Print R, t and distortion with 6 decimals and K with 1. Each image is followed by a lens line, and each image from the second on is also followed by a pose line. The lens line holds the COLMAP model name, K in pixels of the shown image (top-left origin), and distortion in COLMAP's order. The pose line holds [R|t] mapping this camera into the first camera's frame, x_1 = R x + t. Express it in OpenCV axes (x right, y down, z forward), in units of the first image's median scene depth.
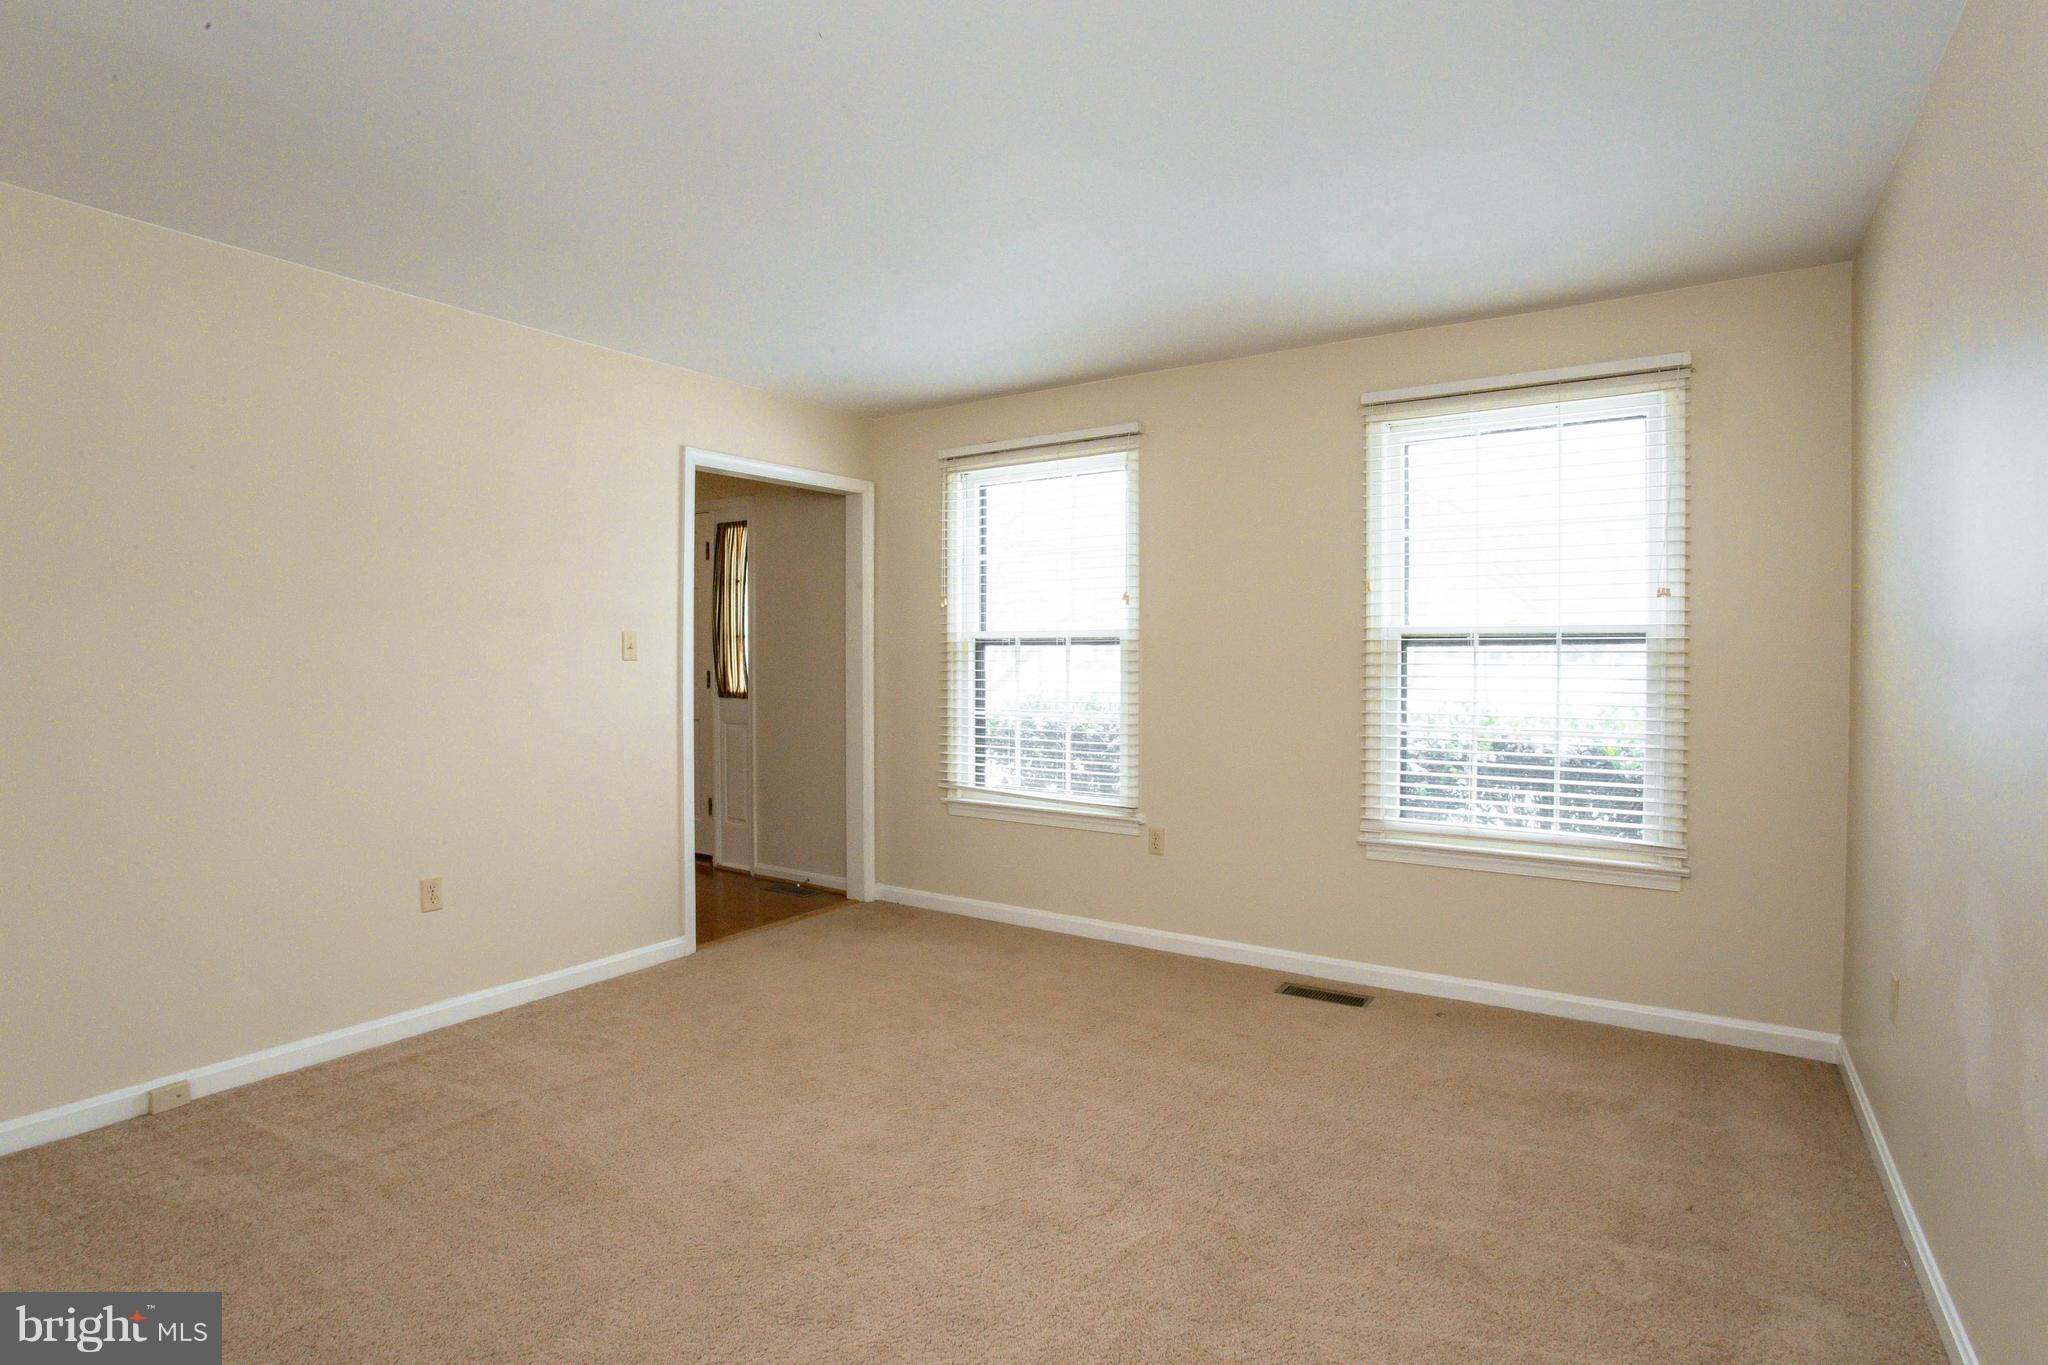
lens RADIAL K [[1010.0, 0, 1024.0], [0, 1010.0, 682.5], [0, 0, 1]] dist [-0.031255, 0.000041]
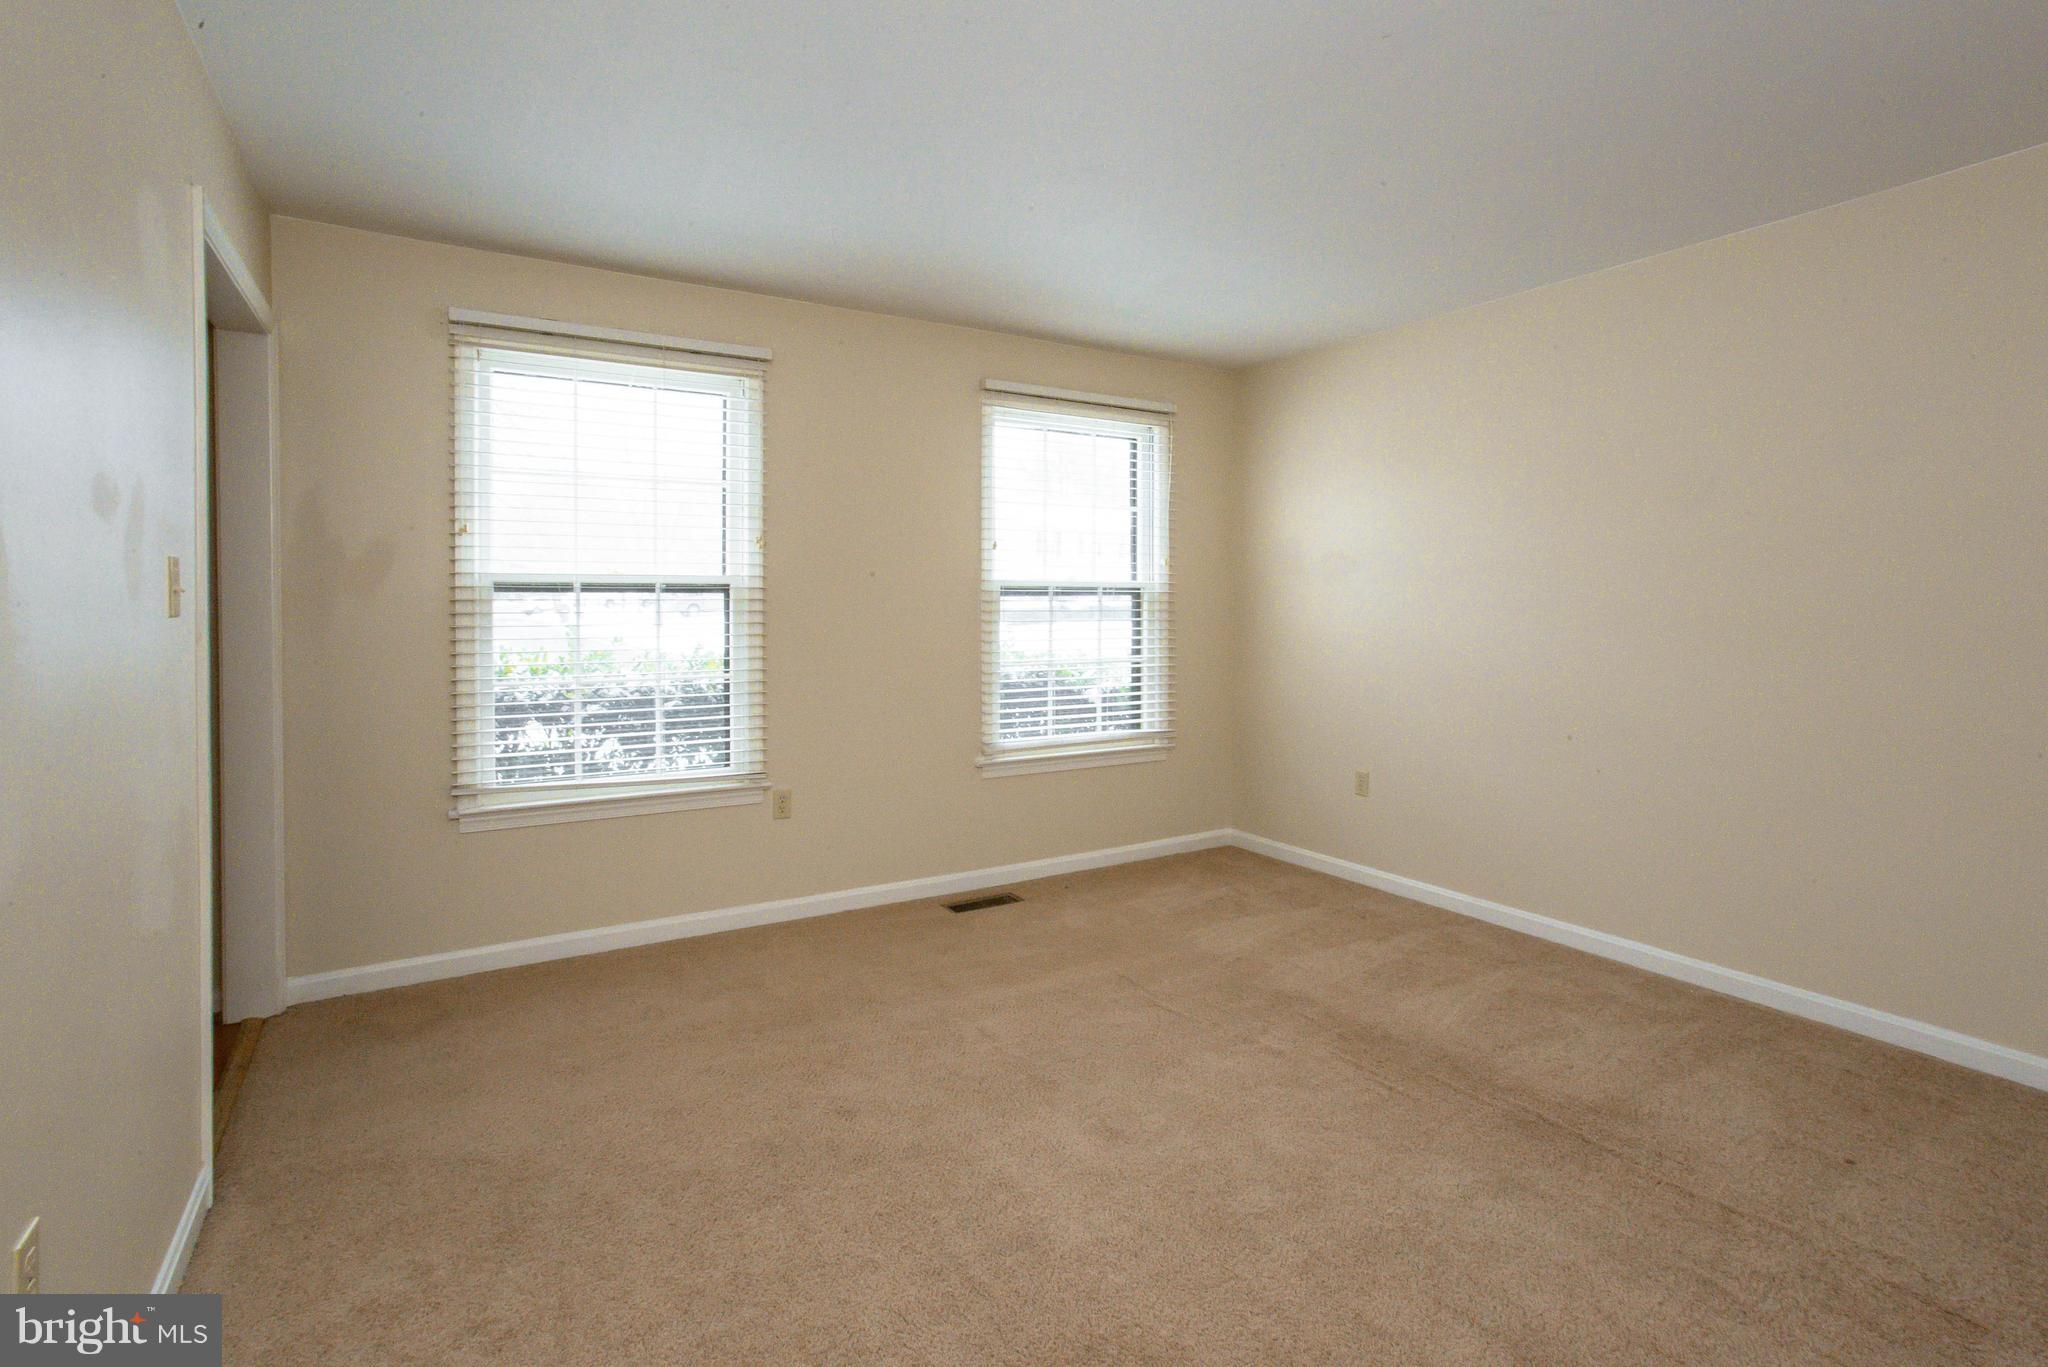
lens RADIAL K [[1007.4, 0, 1025.5], [0, 1007.4, 621.5], [0, 0, 1]] dist [-0.000015, 0.000103]
pose [[0.445923, -0.019047, 0.894869, -0.593598], [0.025952, 0.999628, 0.008344, -0.012758], [-0.894695, 0.019503, 0.446251, 0.380922]]
